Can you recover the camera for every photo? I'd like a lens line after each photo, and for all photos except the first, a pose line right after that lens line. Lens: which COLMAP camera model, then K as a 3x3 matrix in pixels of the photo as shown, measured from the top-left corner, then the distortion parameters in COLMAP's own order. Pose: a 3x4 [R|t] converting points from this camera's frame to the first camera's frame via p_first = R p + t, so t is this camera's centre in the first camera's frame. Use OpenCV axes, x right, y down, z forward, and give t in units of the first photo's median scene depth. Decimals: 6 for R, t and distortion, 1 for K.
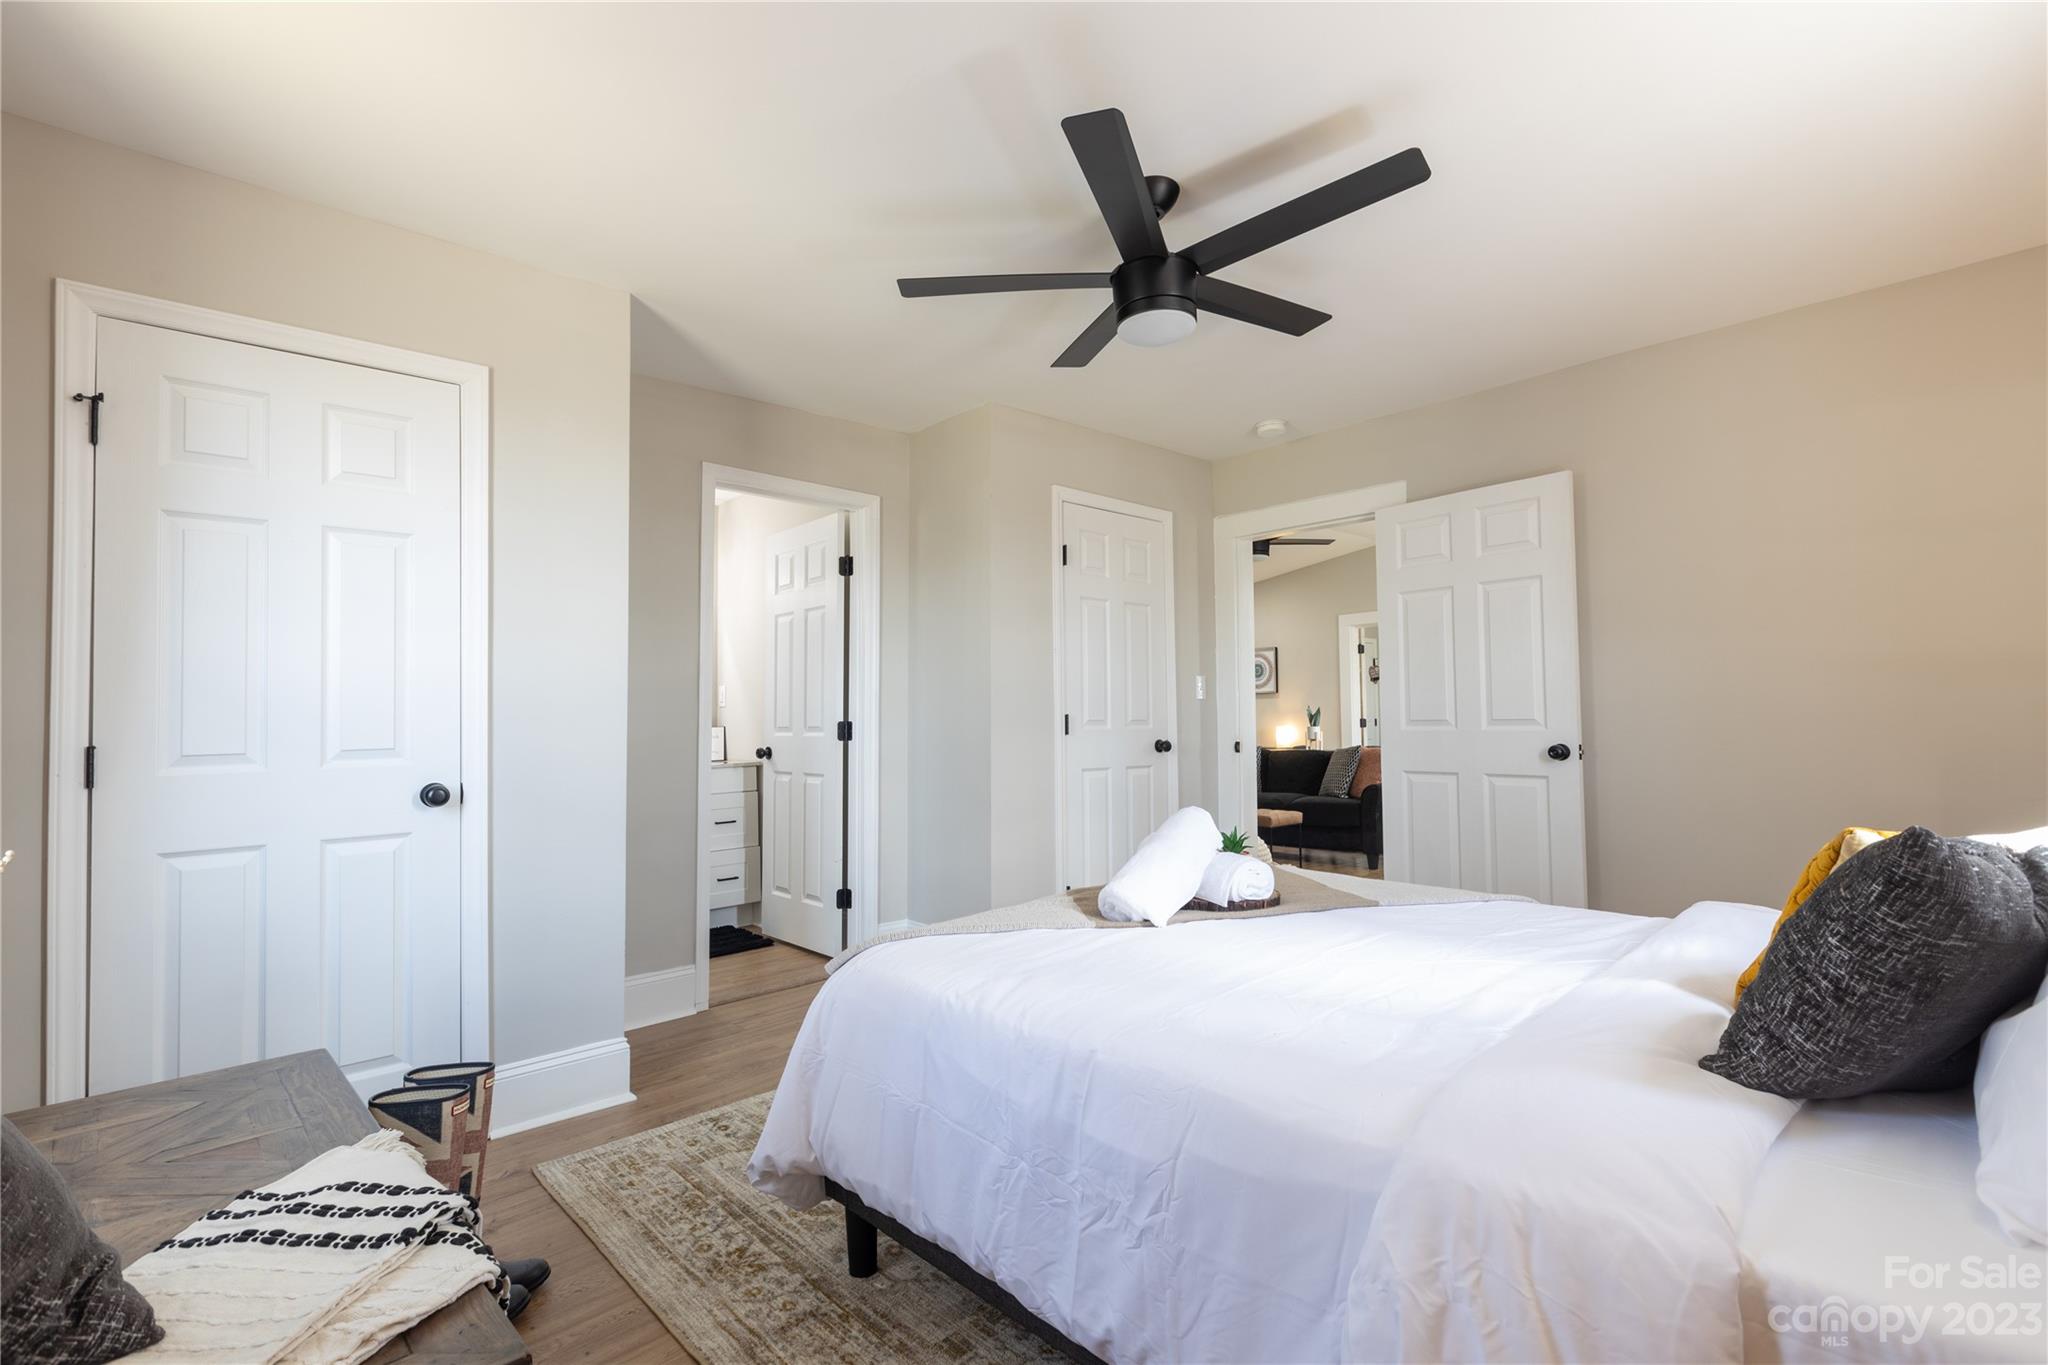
lens RADIAL K [[948.0, 0, 1024.0], [0, 948.0, 682.5], [0, 0, 1]] dist [-0.002502, -0.000300]
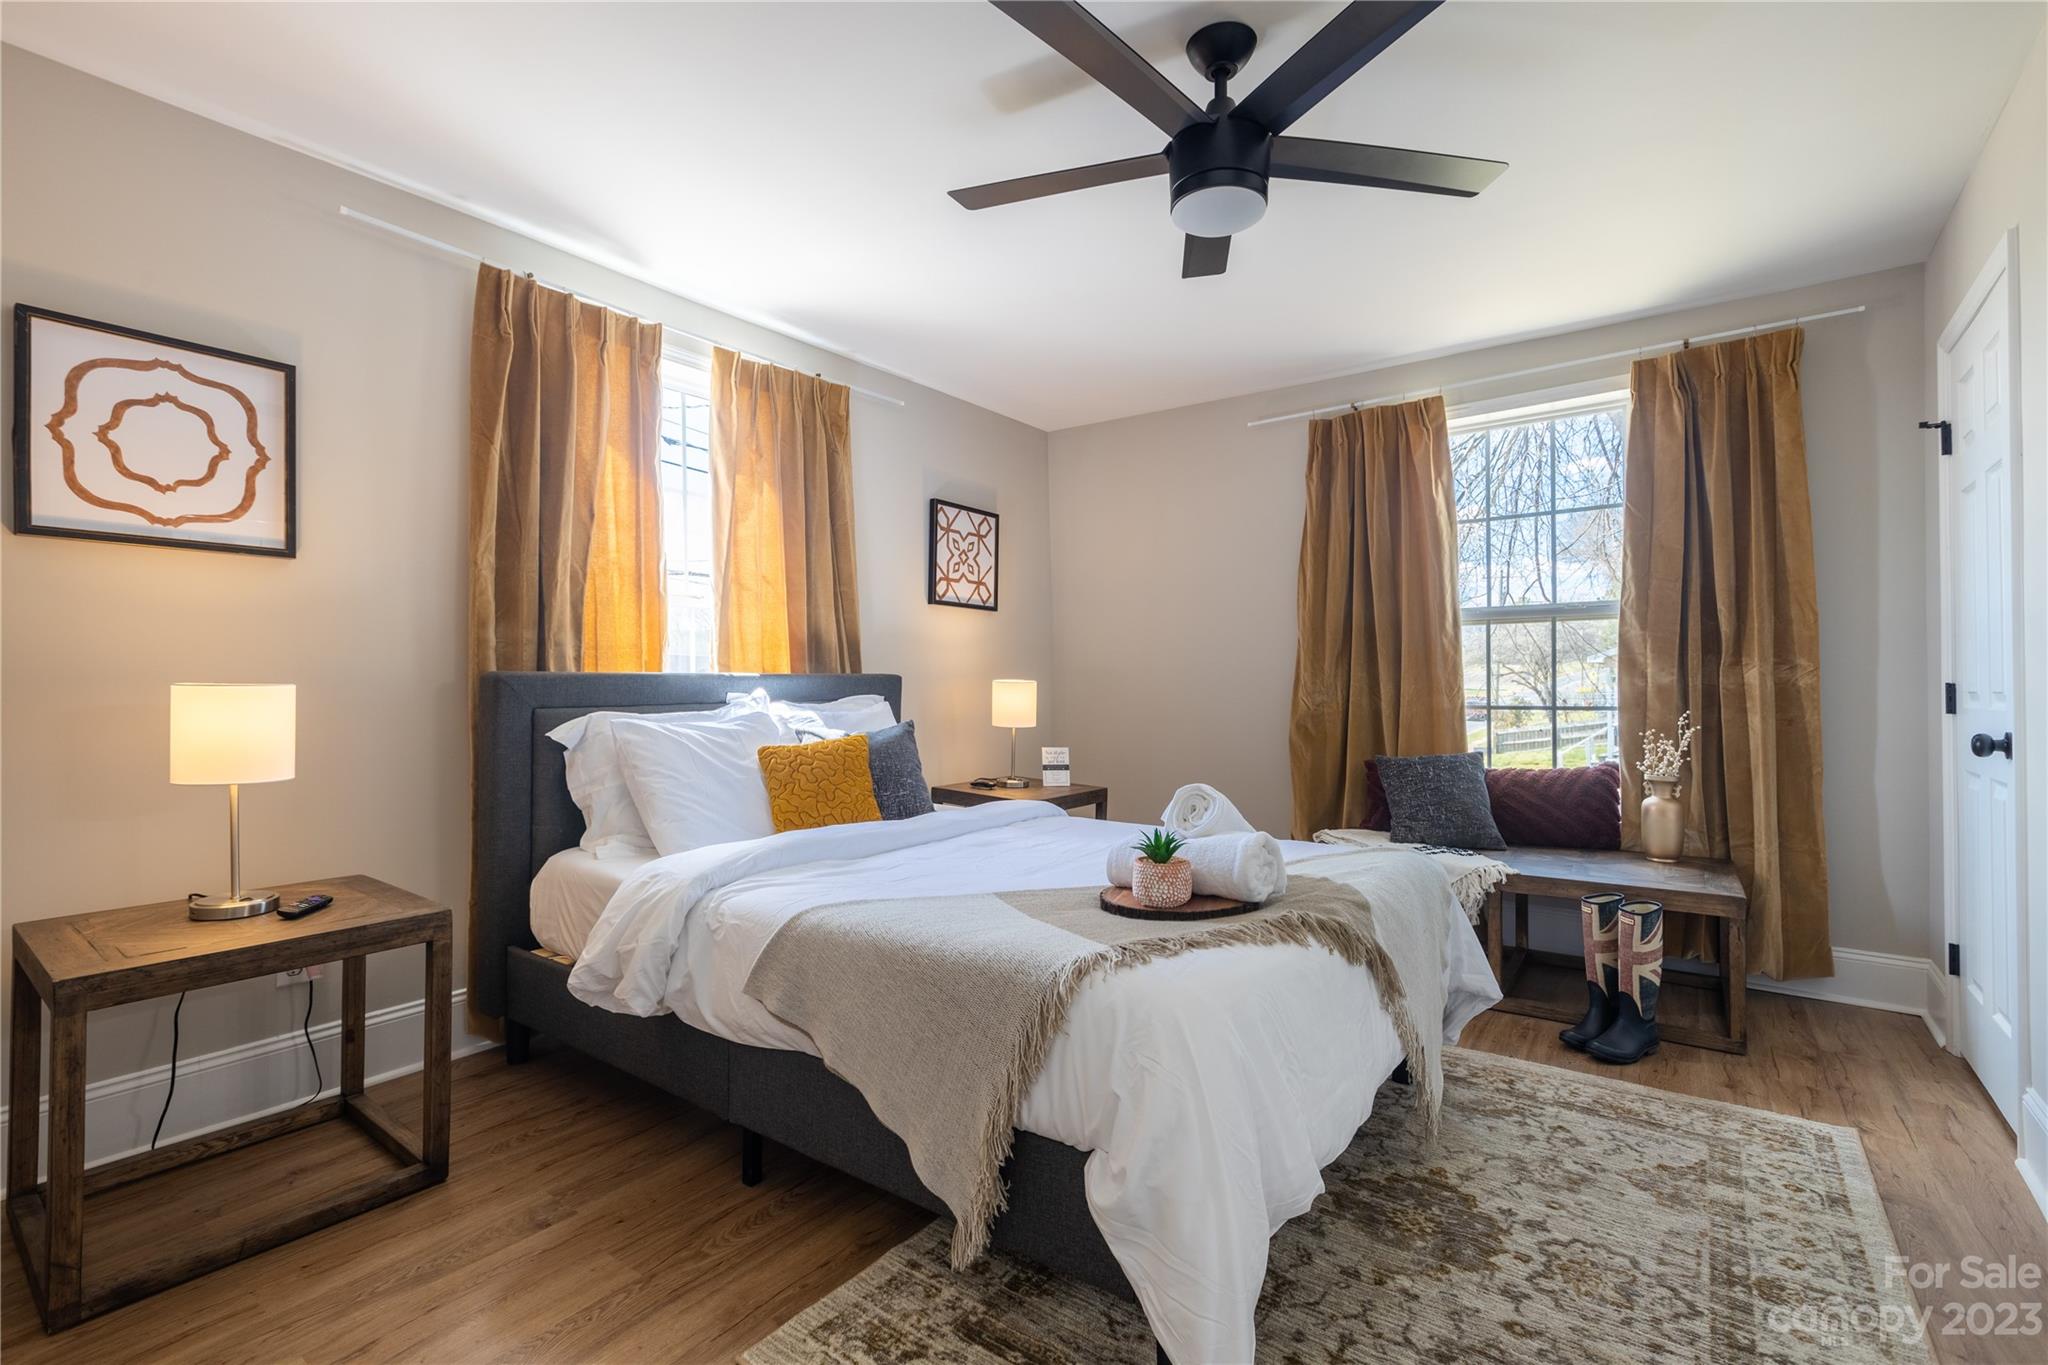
lens RADIAL K [[926.3, 0, 1024.0], [0, 926.3, 682.5], [0, 0, 1]] dist [-0.000608, 0.000009]
pose [[-0.982819, 0.014994, -0.183961, 0.474570], [0.020976, 0.999311, -0.030614, 0.066888], [0.183375, -0.033946, -0.982457, 1.769350]]
